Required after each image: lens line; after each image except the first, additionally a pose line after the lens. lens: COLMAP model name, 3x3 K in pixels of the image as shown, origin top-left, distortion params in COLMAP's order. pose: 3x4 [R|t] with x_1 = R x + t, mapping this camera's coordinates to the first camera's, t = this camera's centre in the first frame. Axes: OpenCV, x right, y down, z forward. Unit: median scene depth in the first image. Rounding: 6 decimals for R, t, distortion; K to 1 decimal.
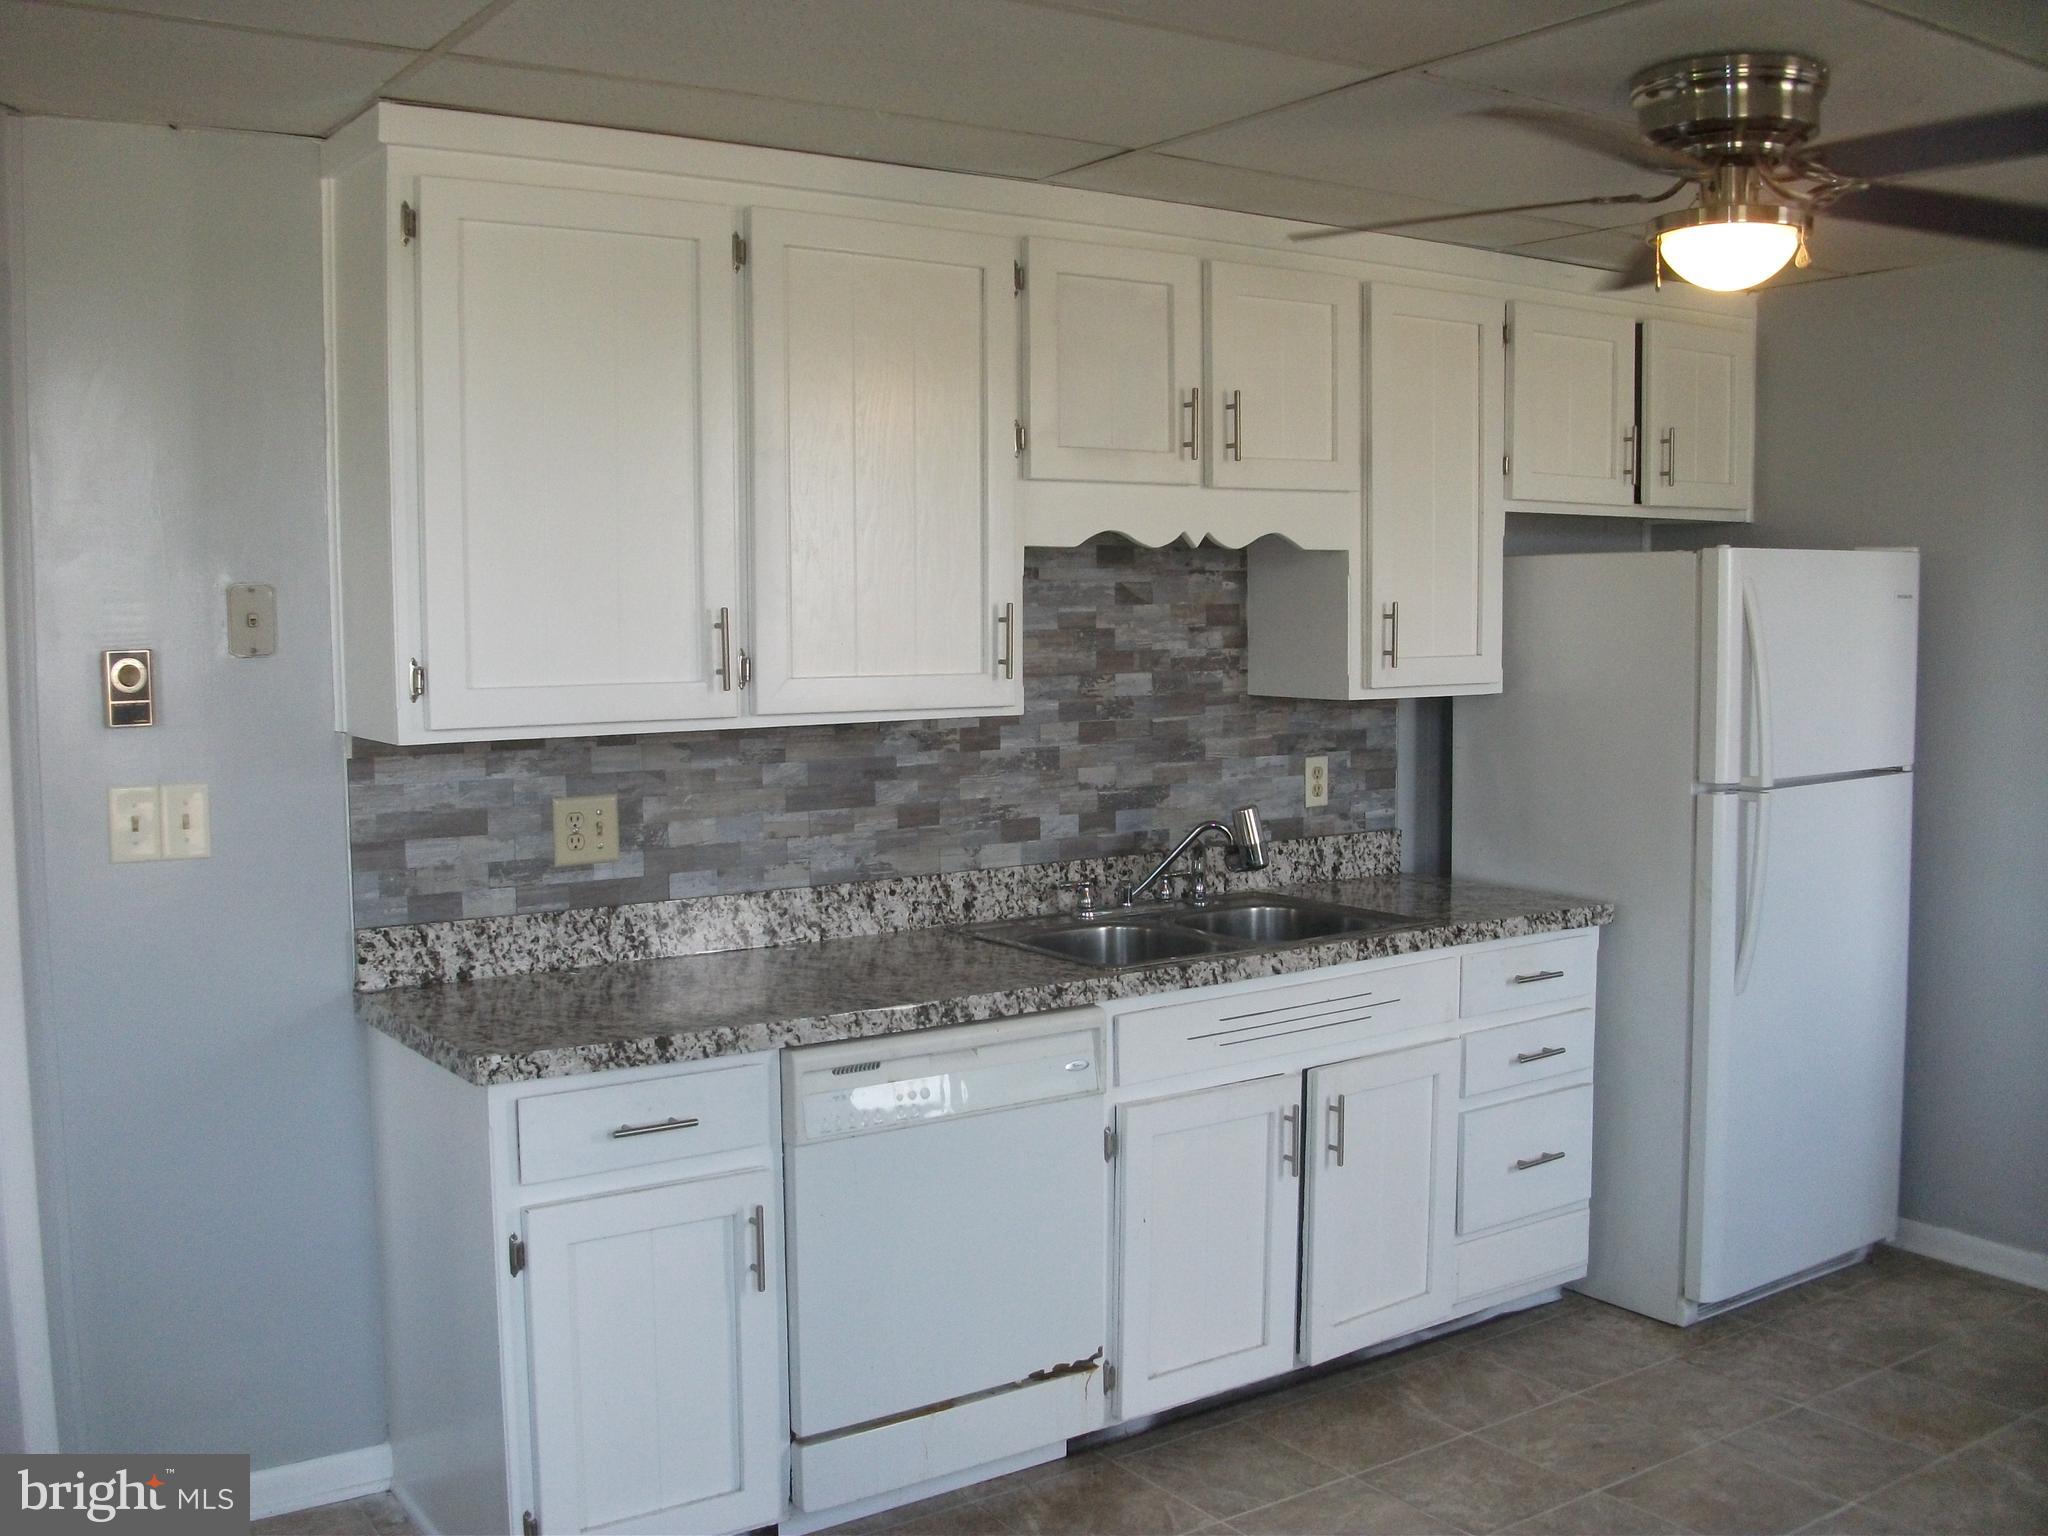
lens RADIAL K [[1989.9, 0, 1024.0], [0, 1989.9, 768.0], [0, 0, 1]] dist [-0.147529, 0.025375]
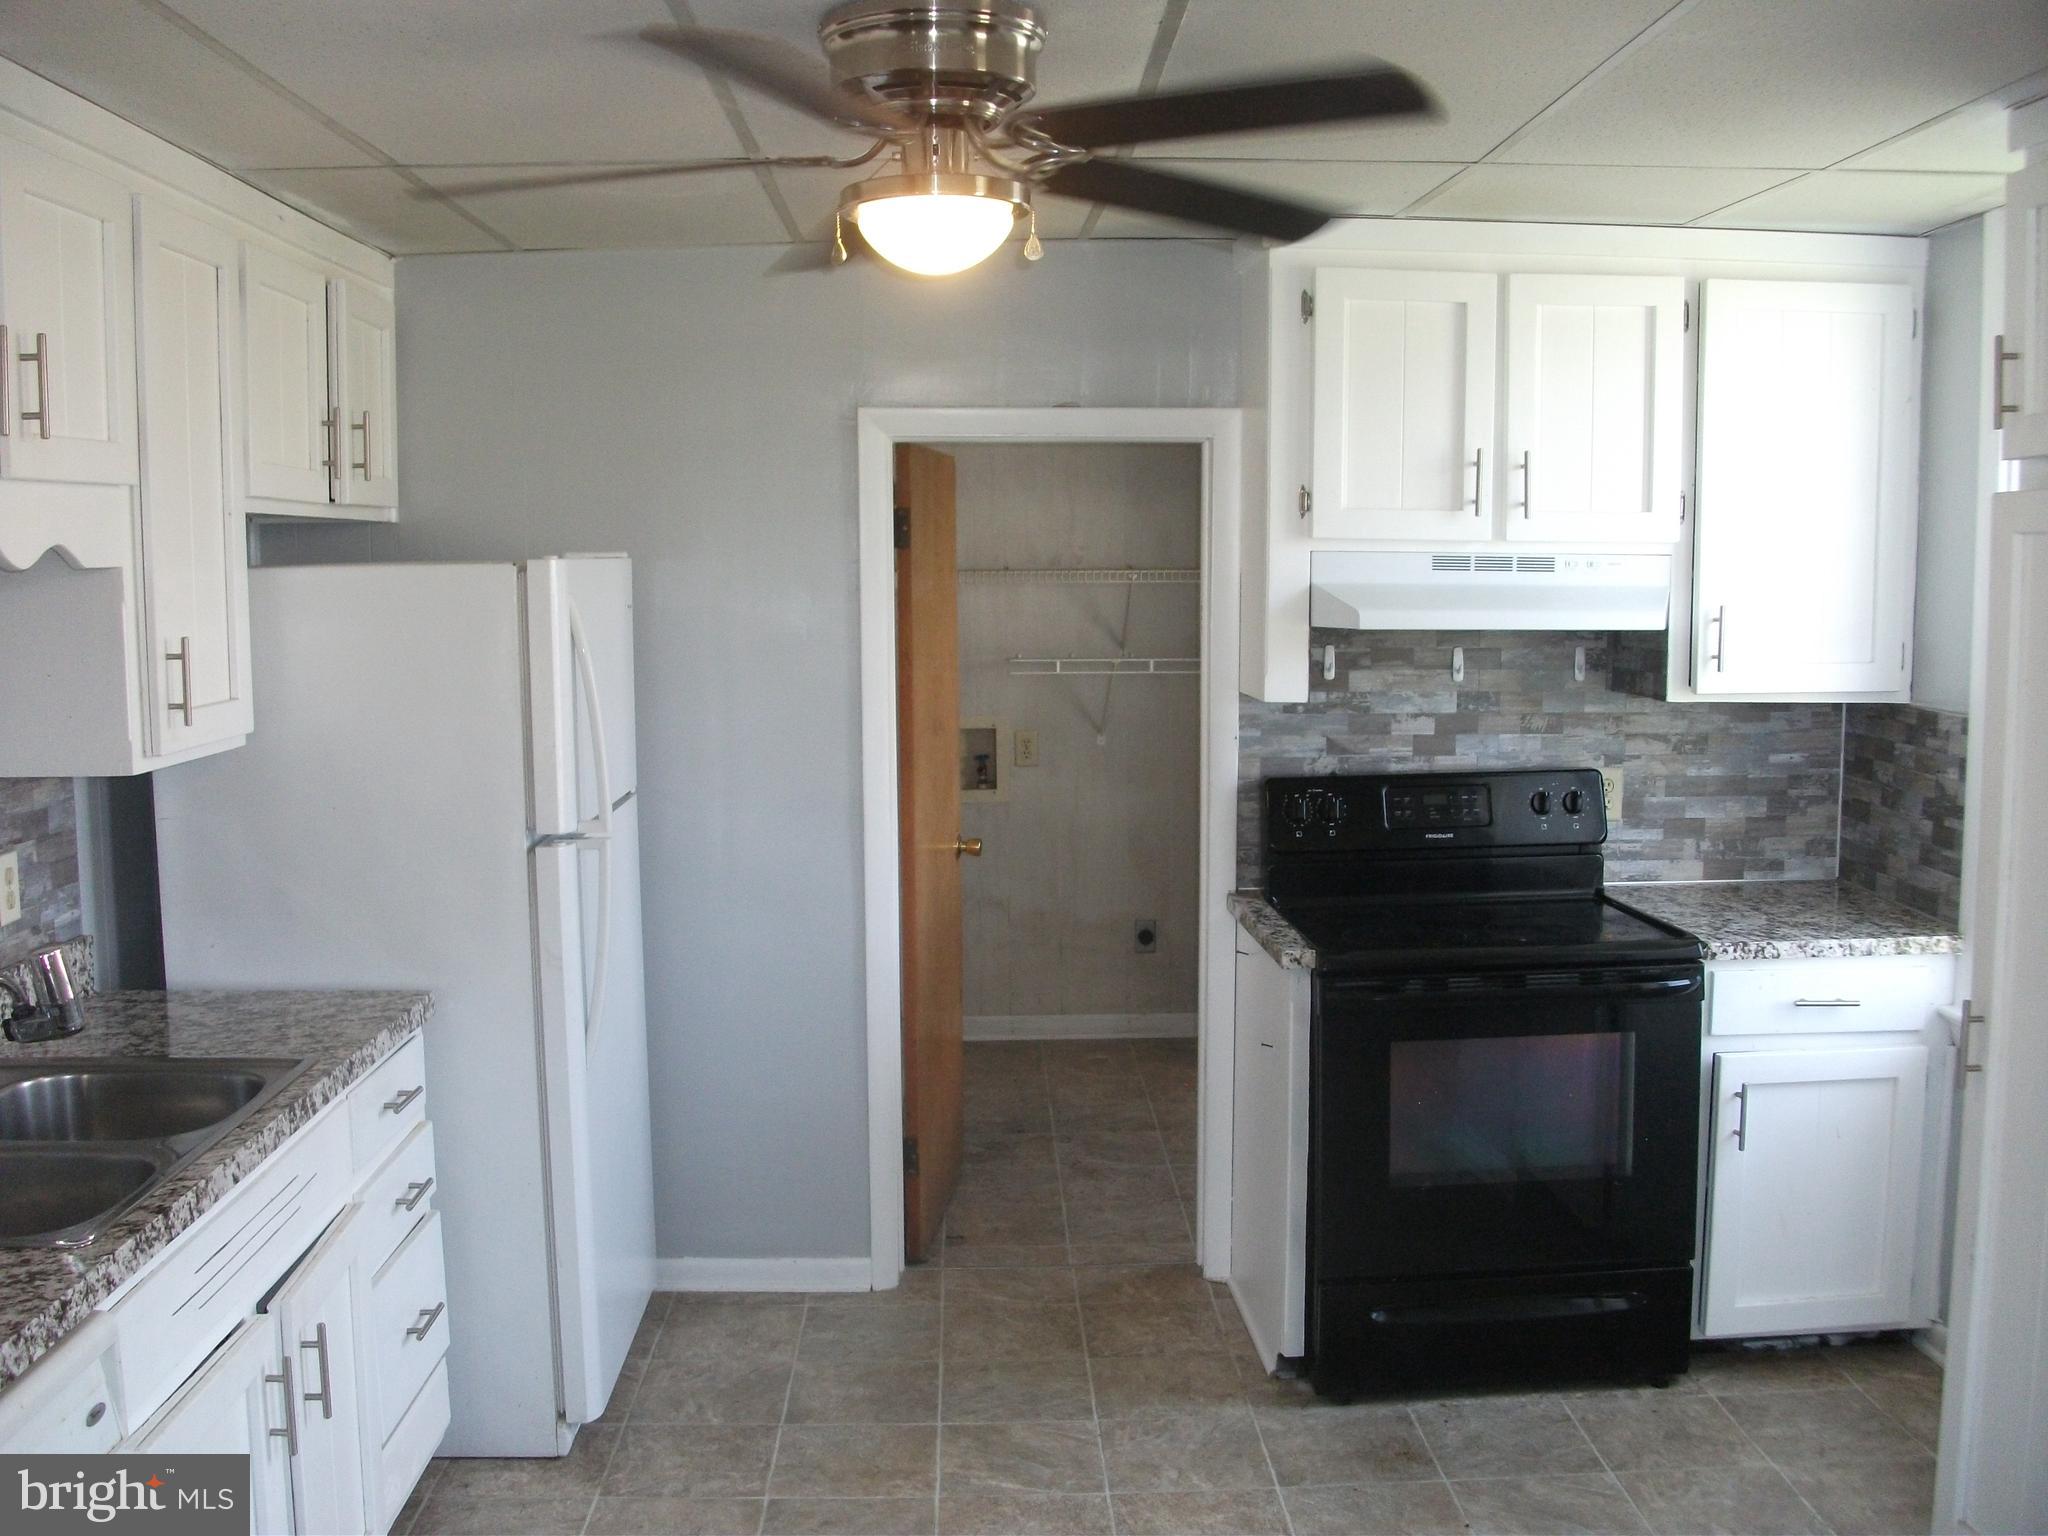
lens RADIAL K [[1922.7, 0, 1024.0], [0, 1922.7, 768.0], [0, 0, 1]] dist [-0.113655, -0.015684]
pose [[0.538814, -0.086788, 0.837943, -0.228043], [0.073662, 0.995723, 0.055763, -0.050363], [-0.839198, 0.031679, 0.542902, 0.355779]]
